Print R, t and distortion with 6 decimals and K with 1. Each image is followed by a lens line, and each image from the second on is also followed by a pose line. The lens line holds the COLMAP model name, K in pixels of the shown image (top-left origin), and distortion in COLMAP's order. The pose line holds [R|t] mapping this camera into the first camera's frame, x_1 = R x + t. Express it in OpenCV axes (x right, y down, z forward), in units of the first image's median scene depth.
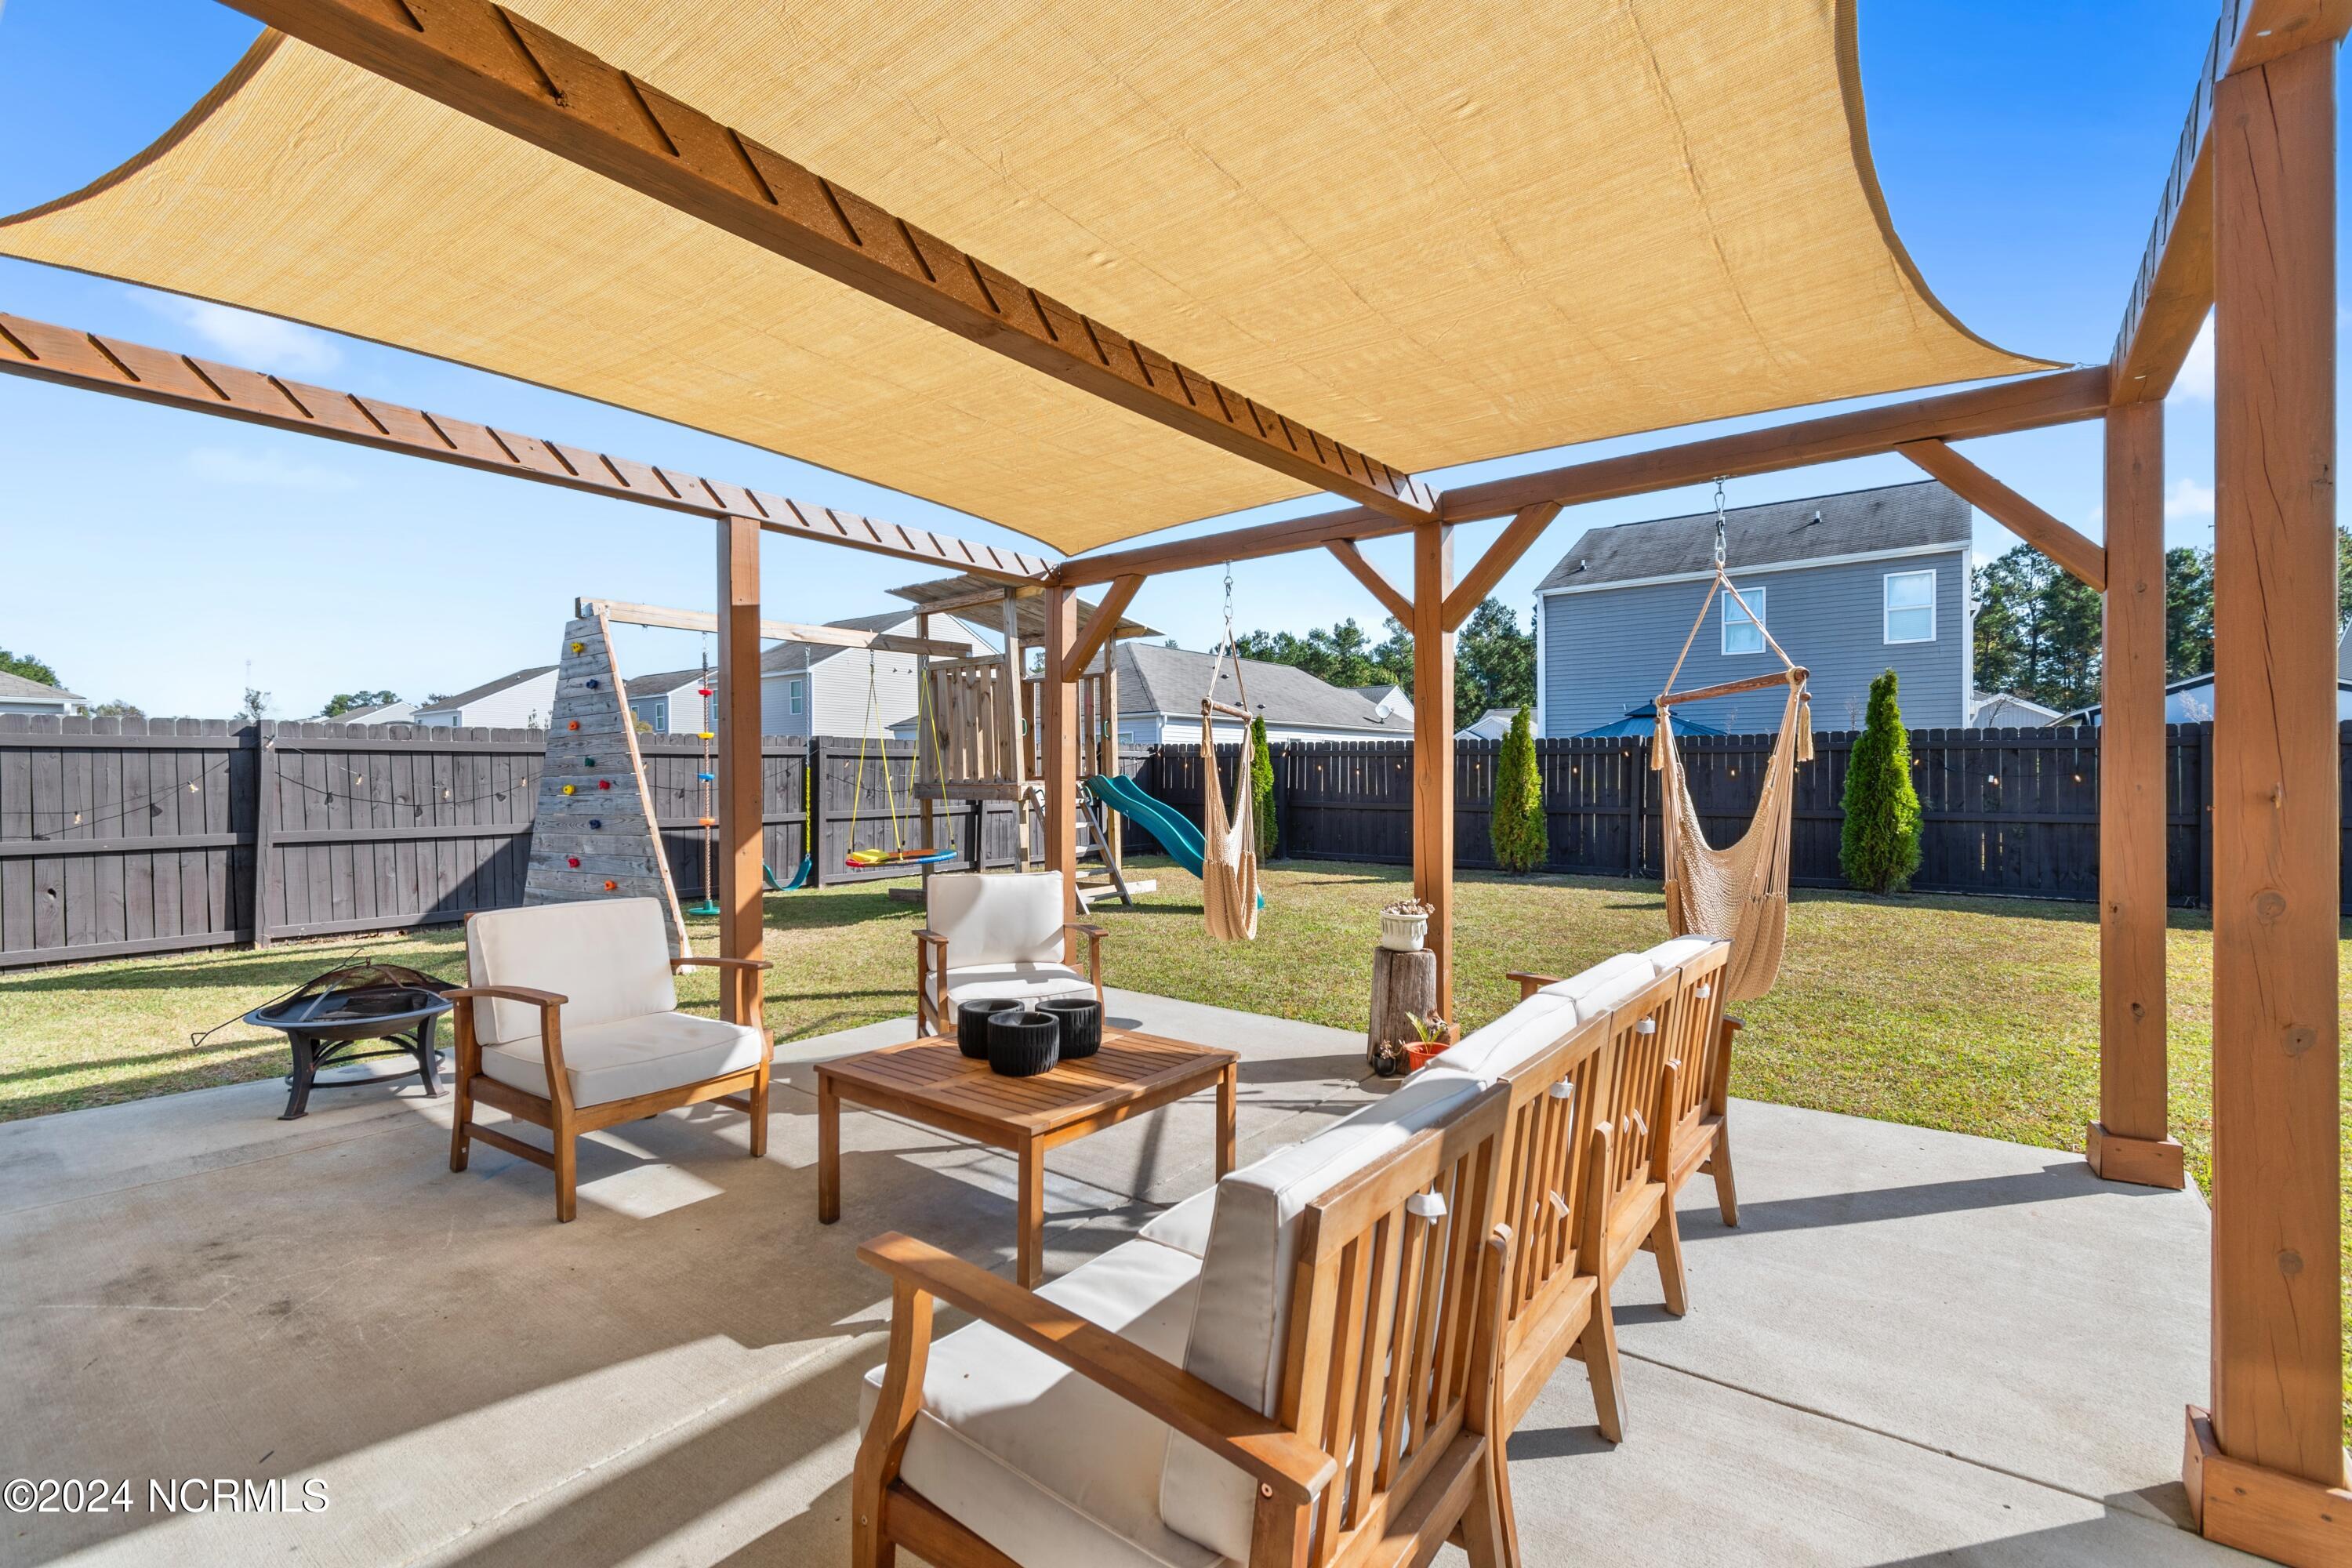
lens RADIAL K [[1045.7, 0, 1135.6], [0, 1045.7, 773.7], [0, 0, 1]] dist [0.002685, -0.001990]
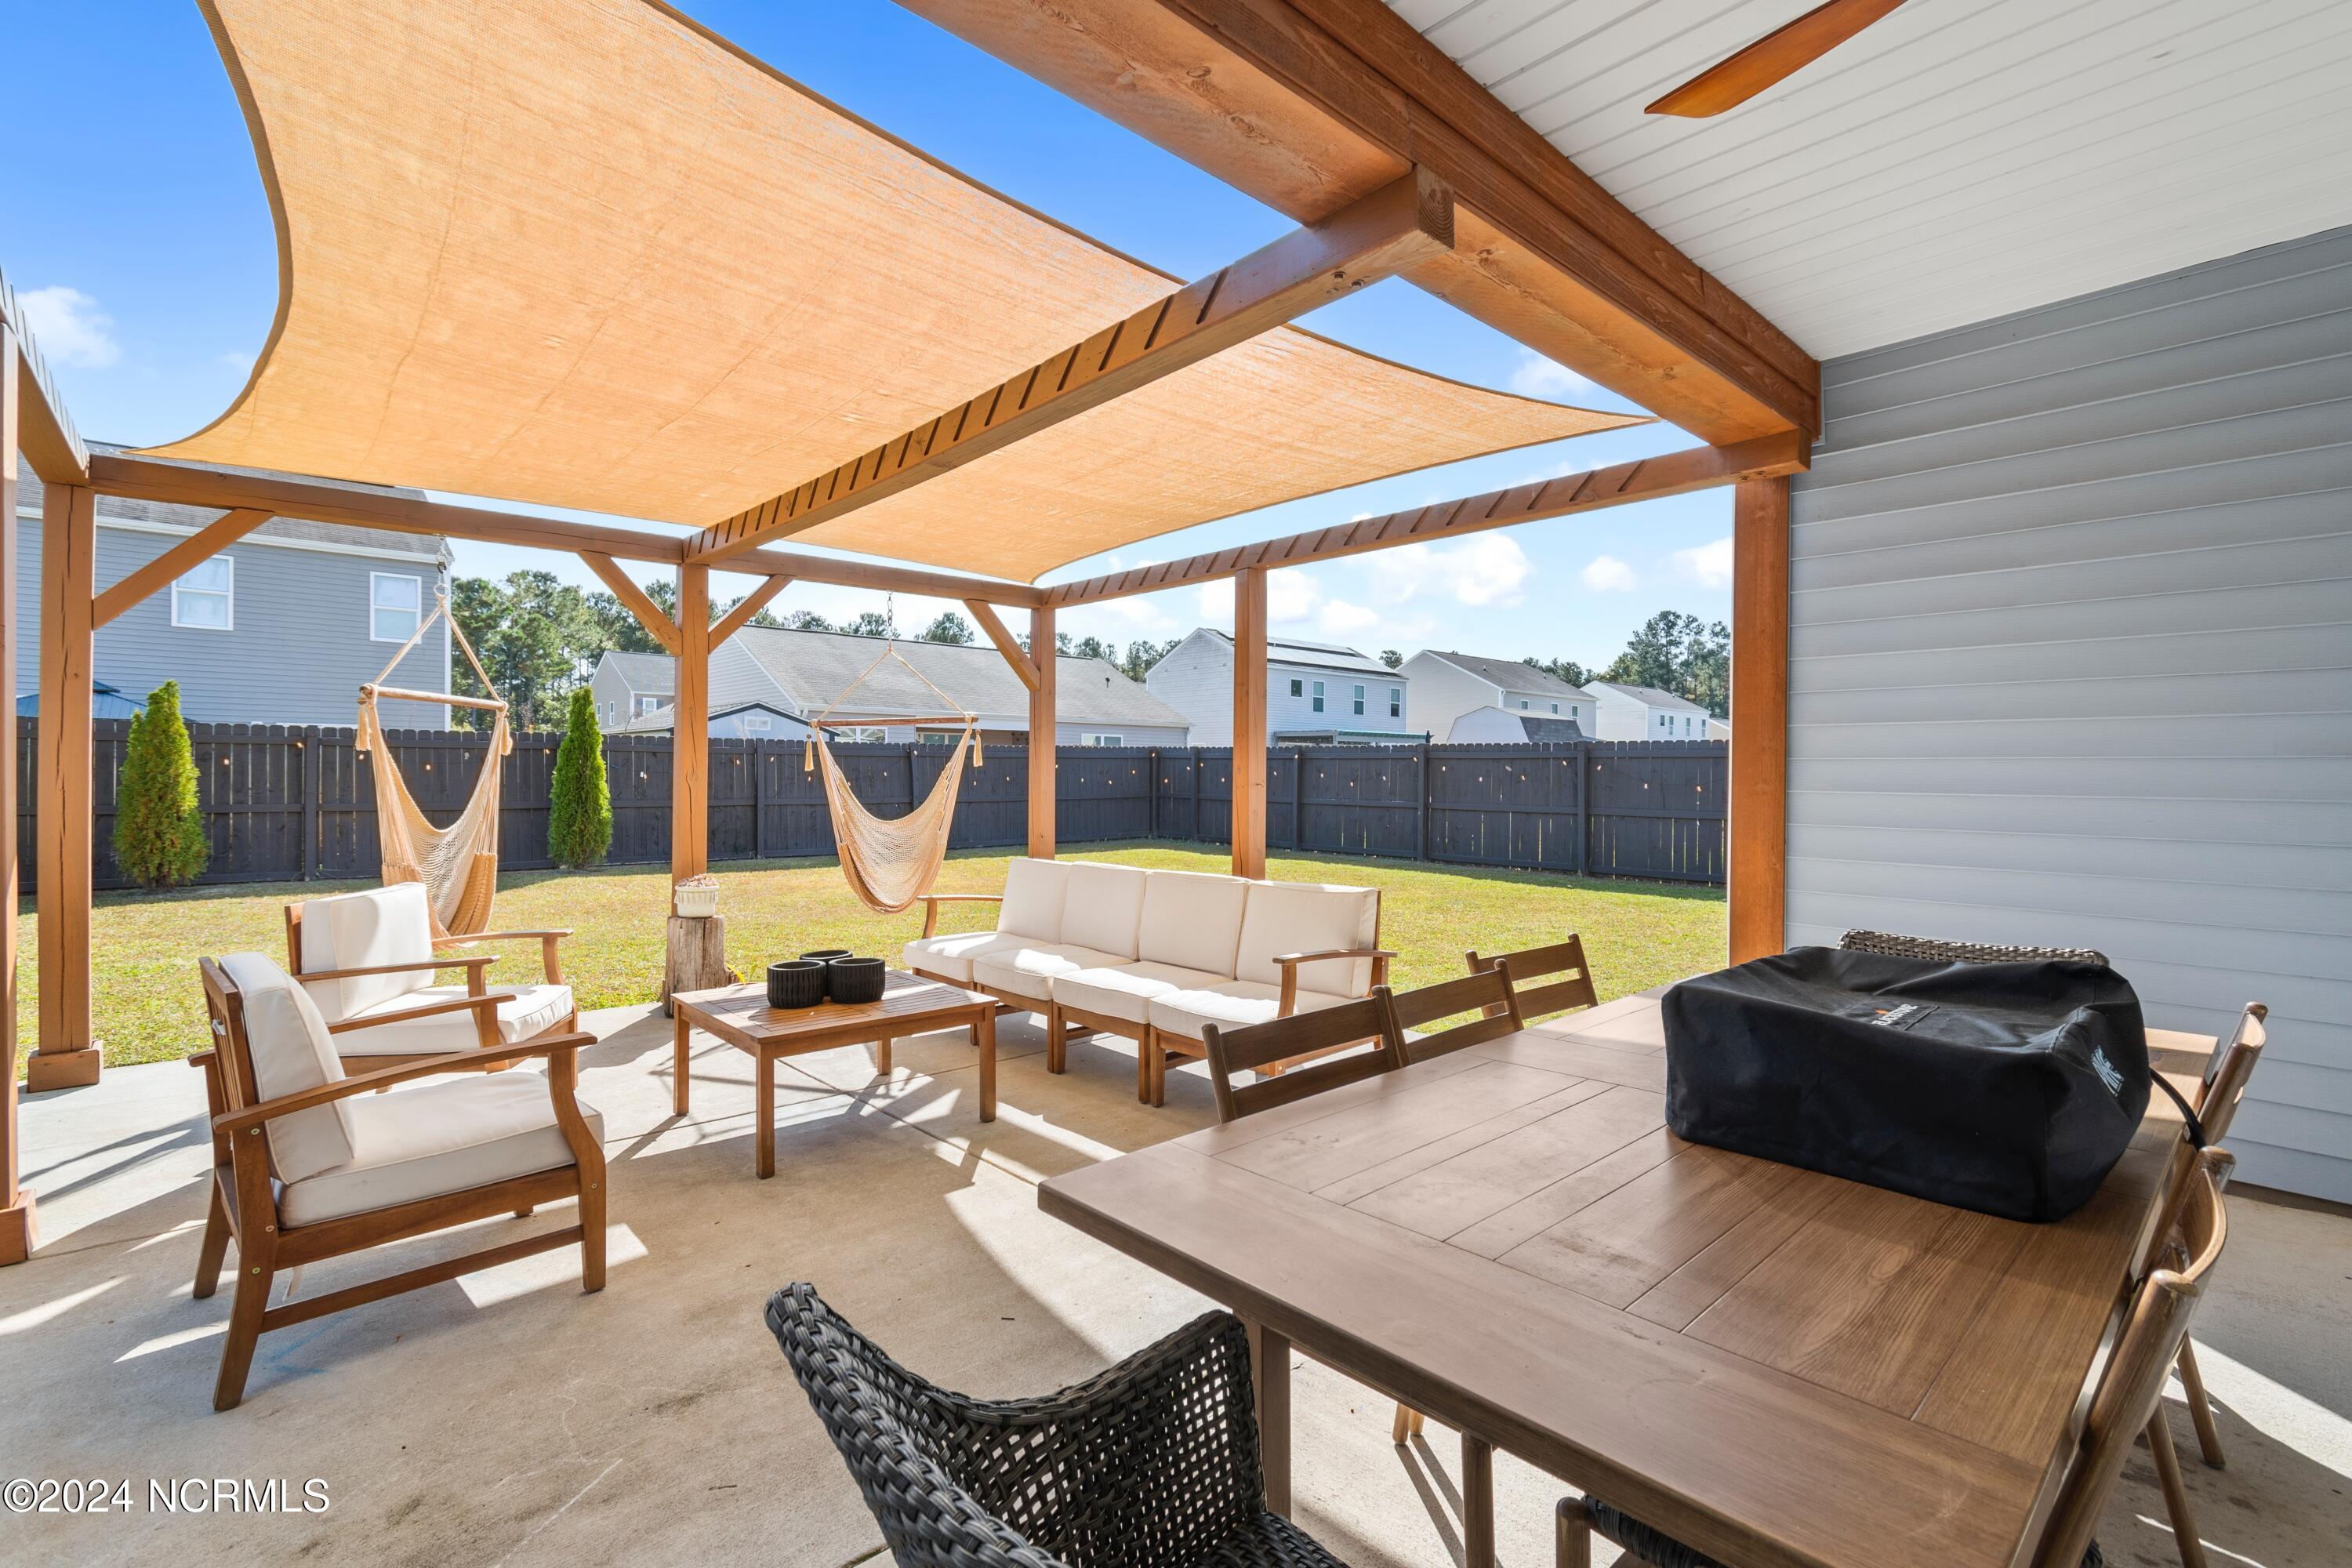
lens RADIAL K [[1045.7, 0, 1189.0], [0, 1045.7, 769.1], [0, 0, 1]] dist [0.002685, -0.001990]
pose [[0.163829, 0.007383, 0.986461, -0.852663], [-0.009676, 0.999936, -0.005877, -0.001281], [-0.986441, -0.008582, 0.163890, 0.245255]]
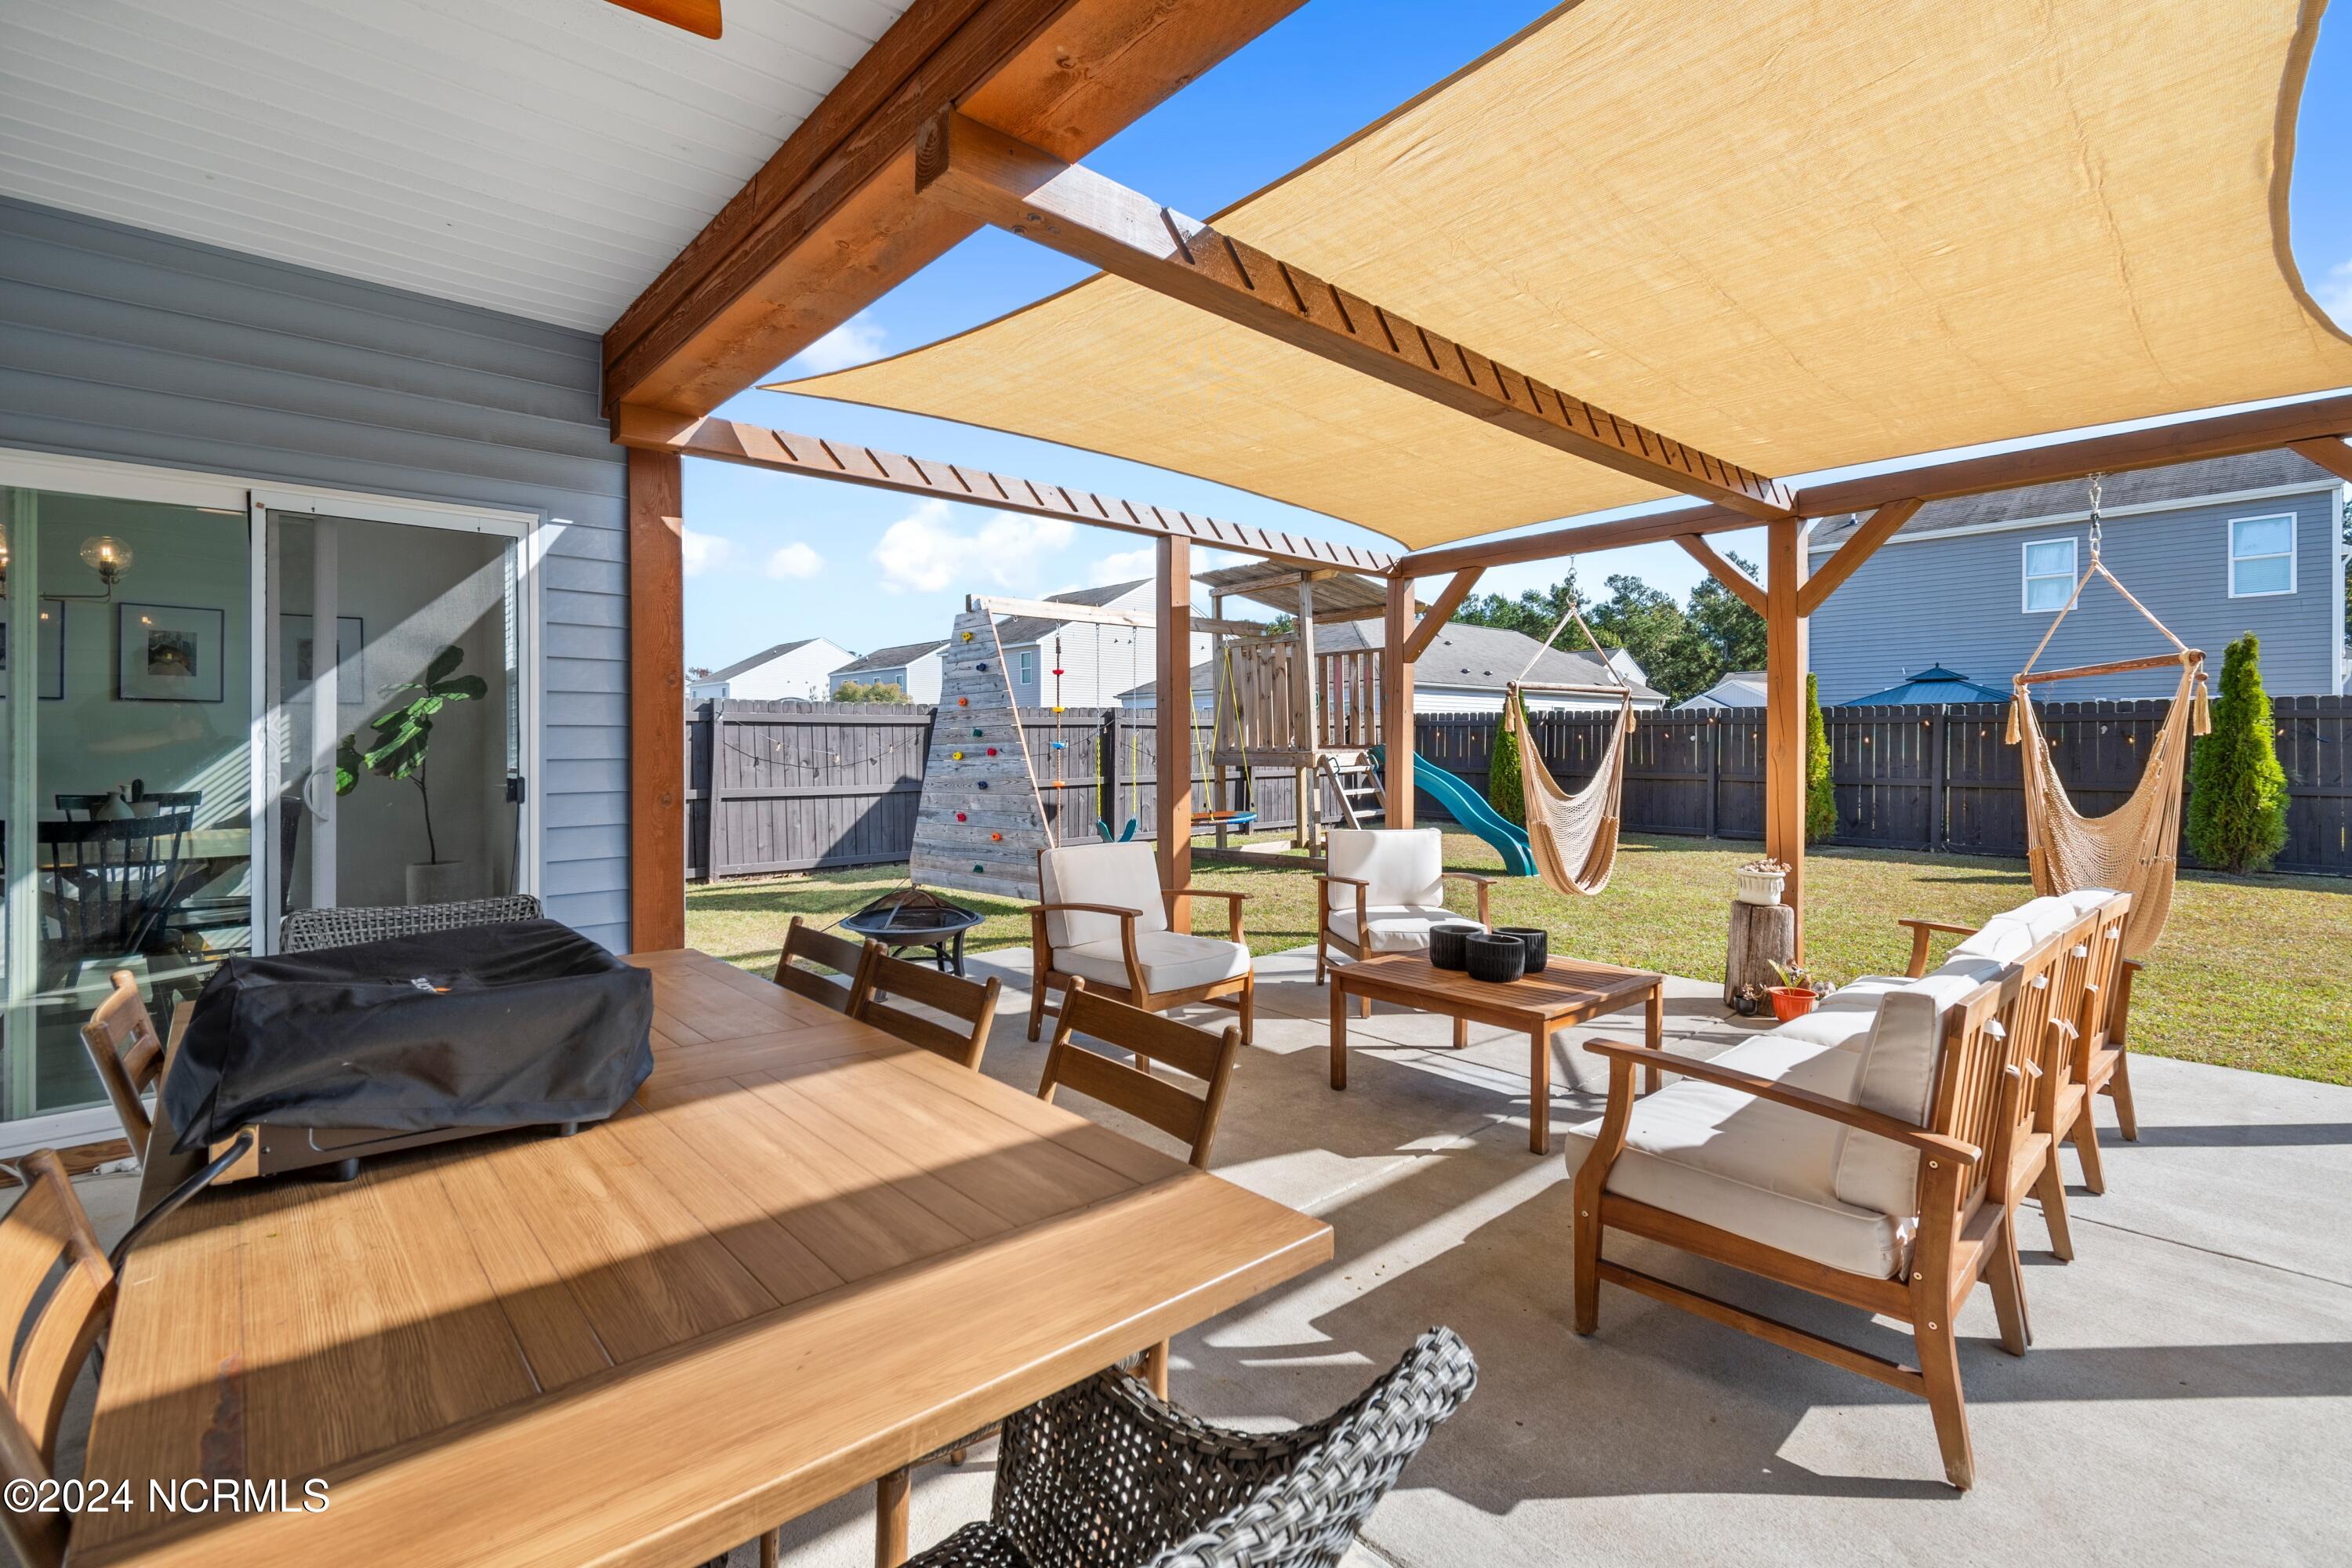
lens RADIAL K [[1045.7, 0, 1151.1], [0, 1045.7, 740.5], [0, 0, 1]] dist [0.002685, -0.001990]
pose [[0.984810, 0.002222, -0.173622, -0.192368], [-0.002250, 0.999997, 0.000039, -0.004301], [0.173621, 0.000352, 0.984812, -0.211593]]
